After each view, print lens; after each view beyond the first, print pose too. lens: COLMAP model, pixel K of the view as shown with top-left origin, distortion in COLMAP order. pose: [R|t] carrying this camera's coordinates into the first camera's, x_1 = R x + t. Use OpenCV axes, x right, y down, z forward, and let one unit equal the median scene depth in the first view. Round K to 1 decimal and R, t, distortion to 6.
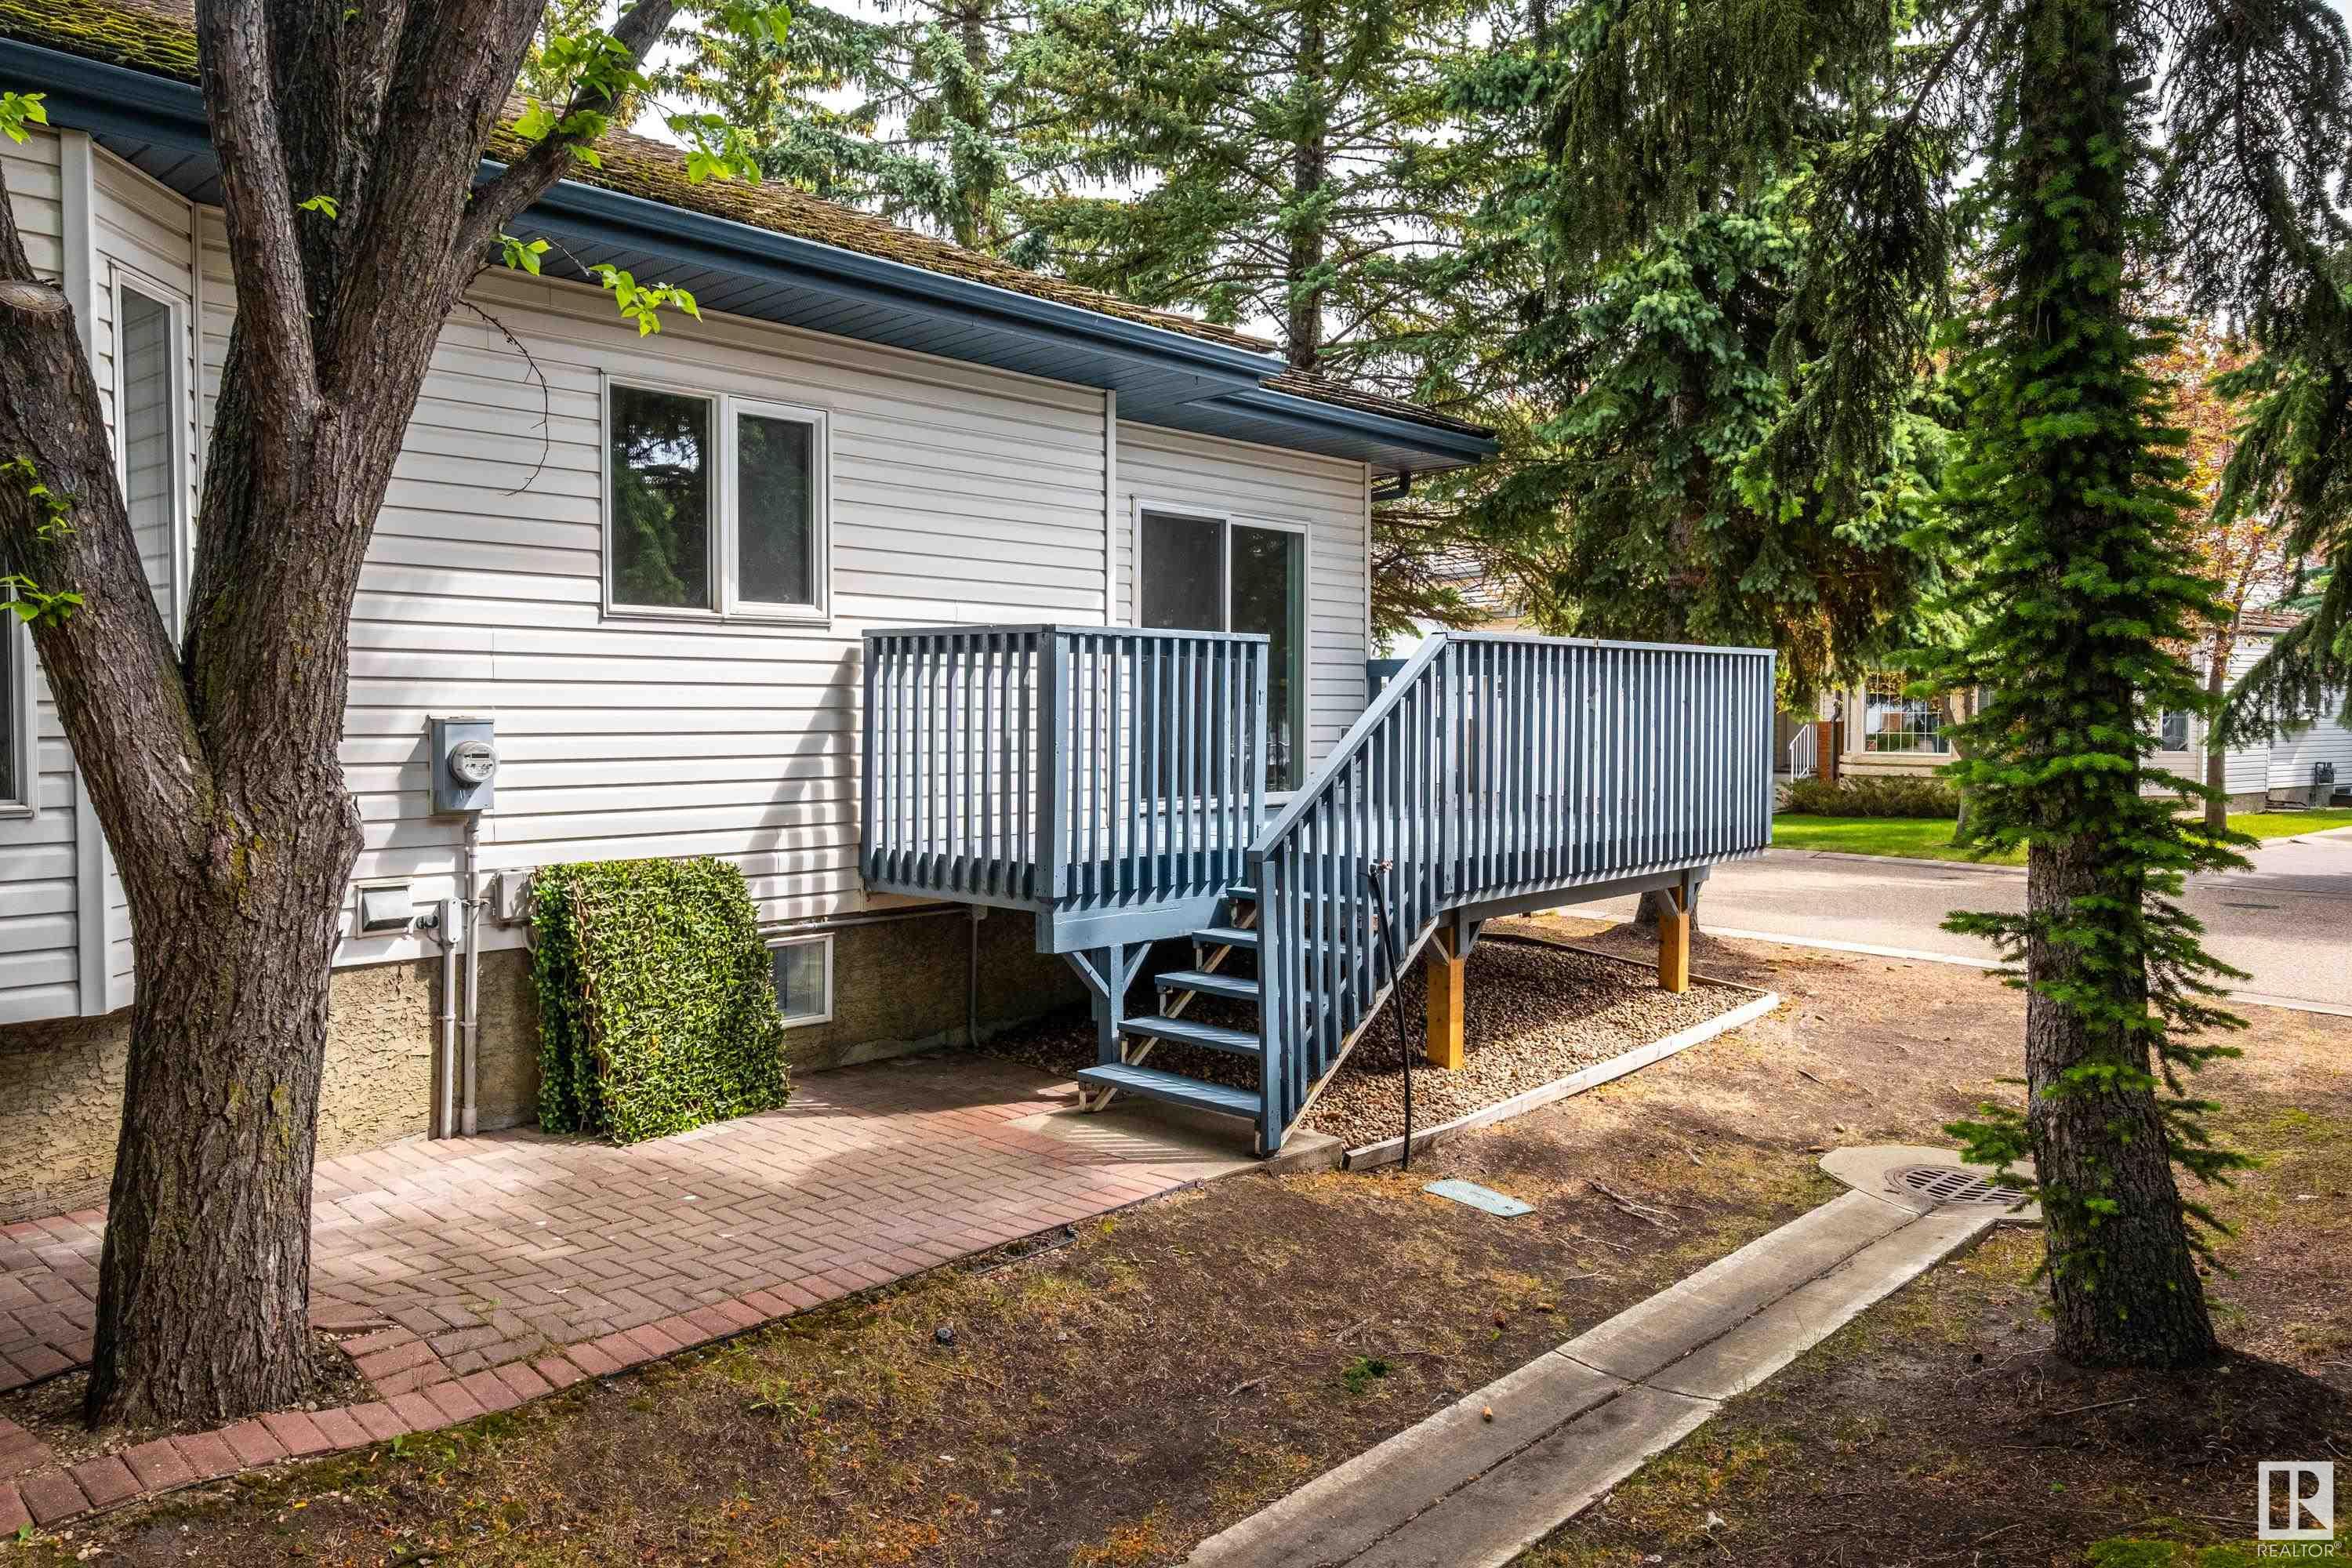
lens RADIAL K [[1680.5, 0, 1176.0], [0, 1680.5, 784.0], [0, 0, 1]] dist [-0.000597, 0.000159]
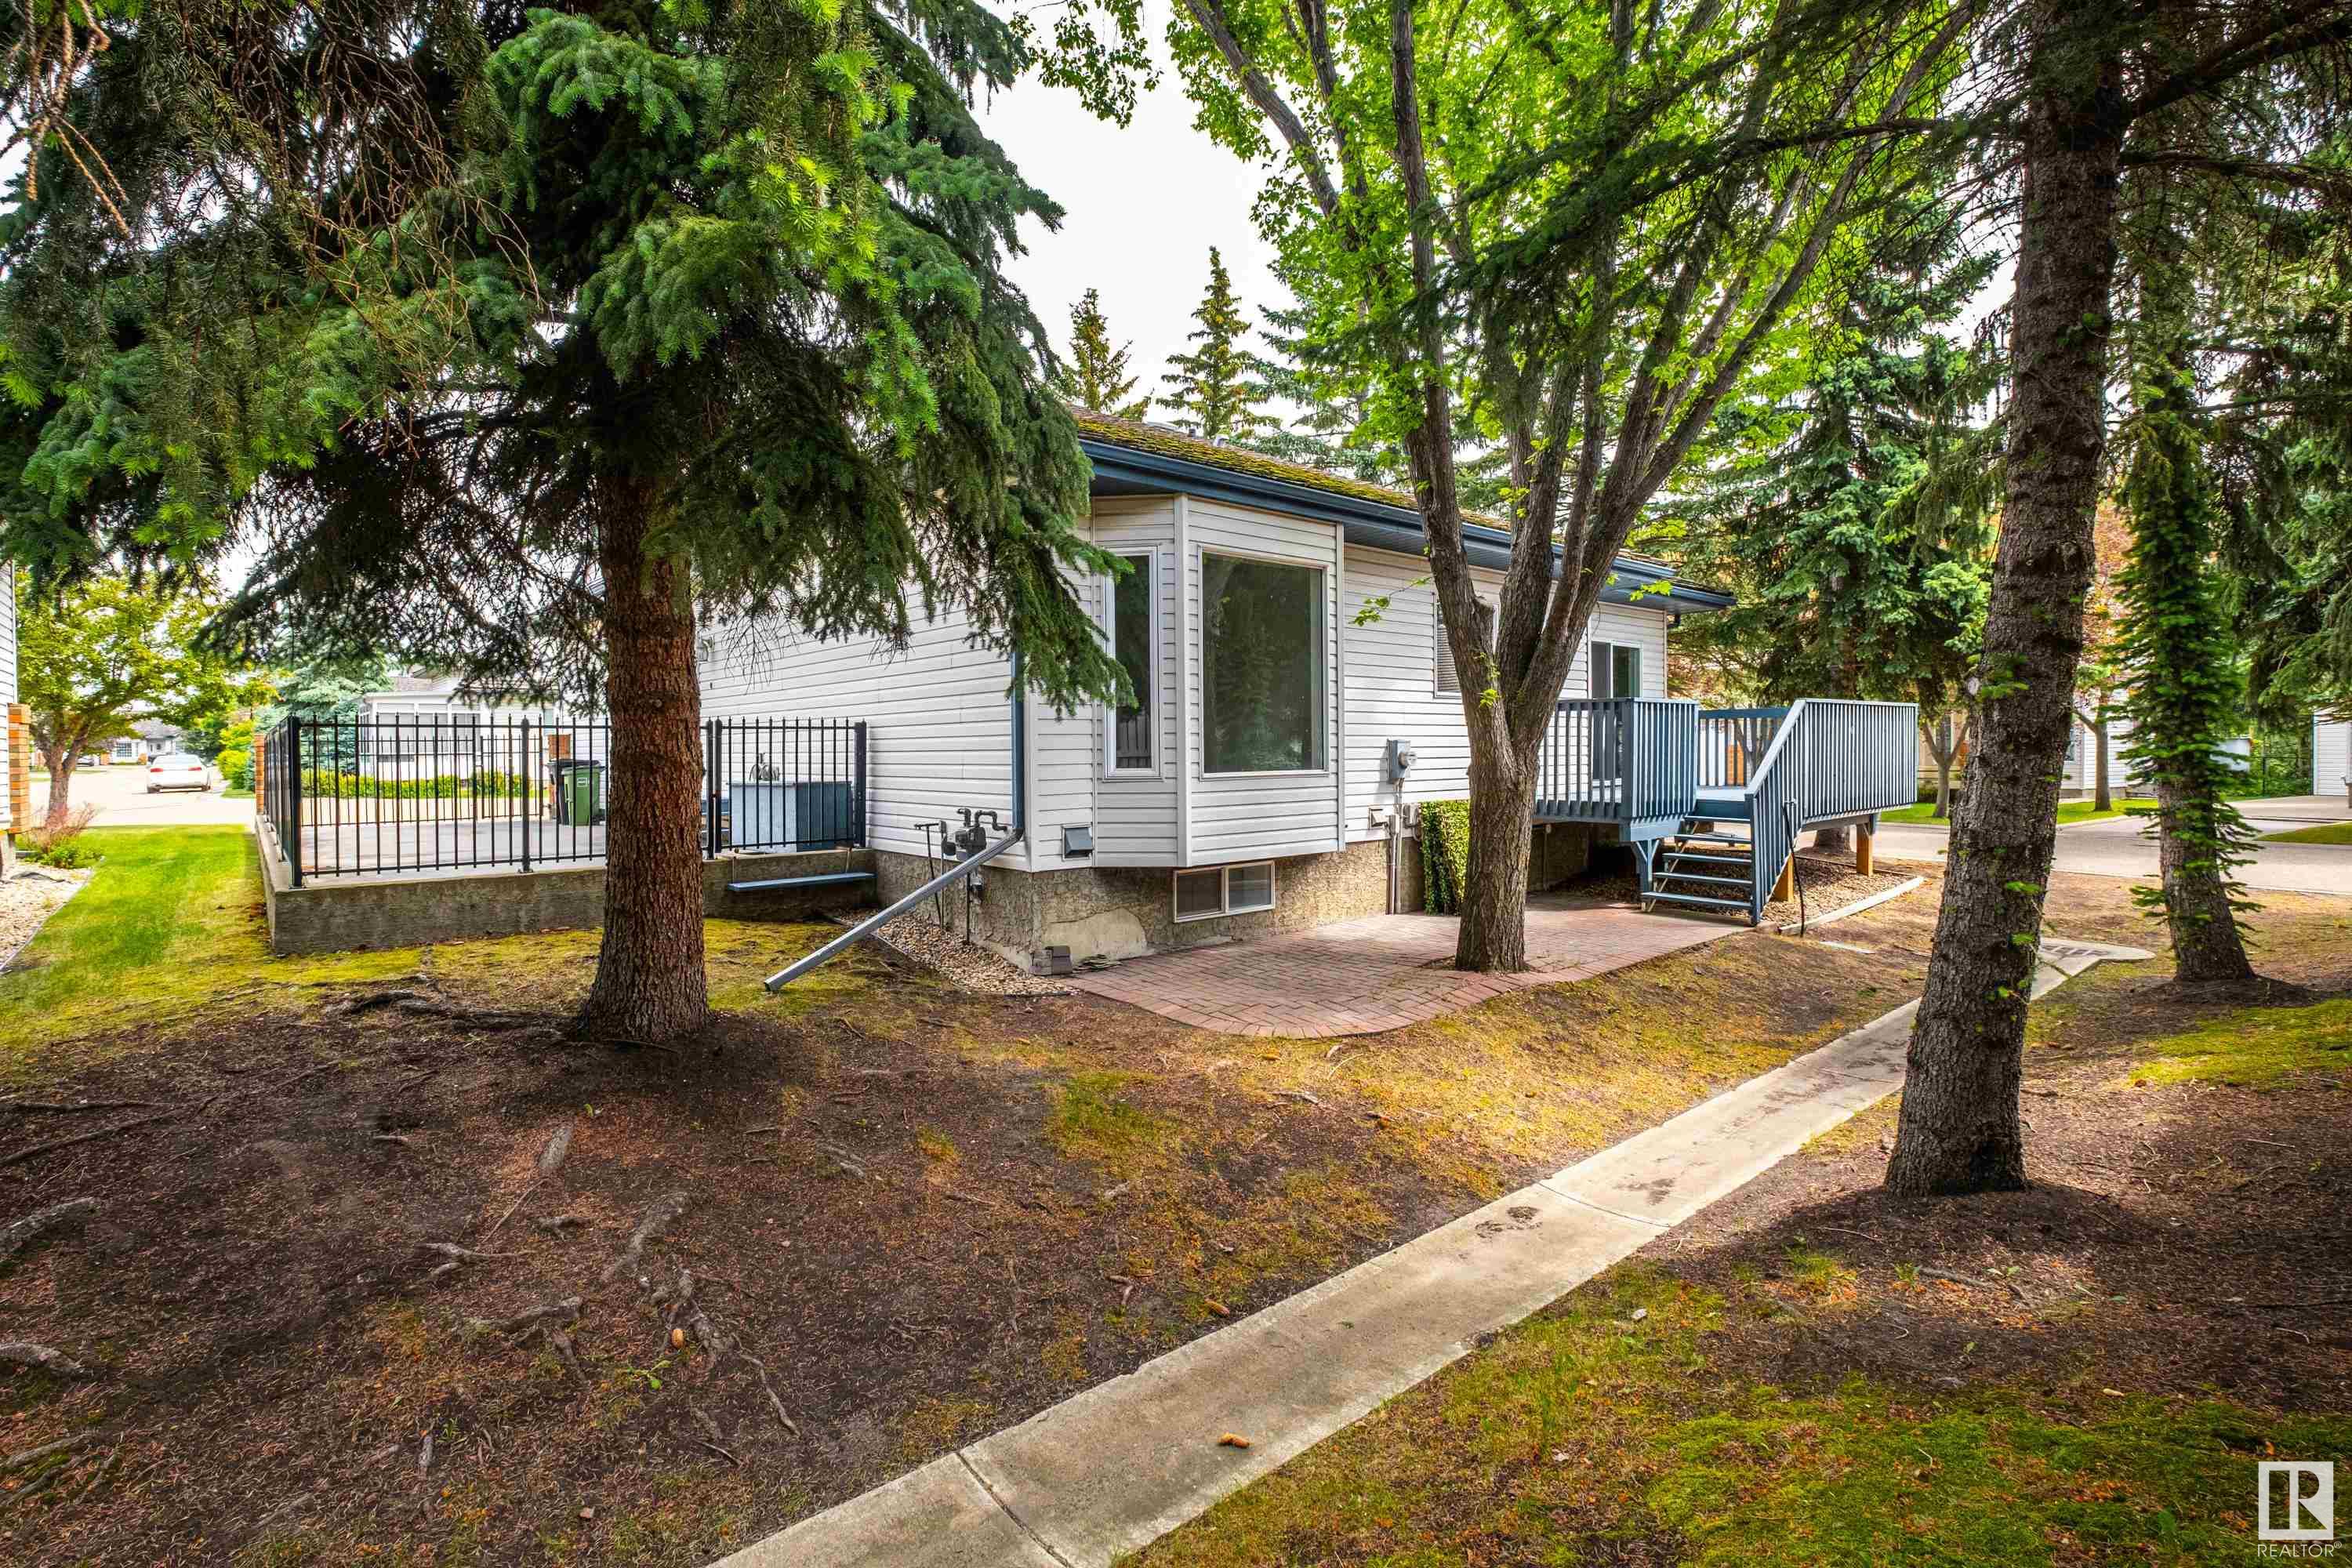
lens RADIAL K [[1075.9, 0, 1169.5], [0, 1075.9, 761.9], [0, 0, 1]] dist [0.000600, 0.000196]
pose [[0.991480, -0.006649, -0.130086, -0.541622], [0.003095, 0.999617, -0.027501, 0.033325], [0.130219, 0.026864, 0.991121, -0.574079]]
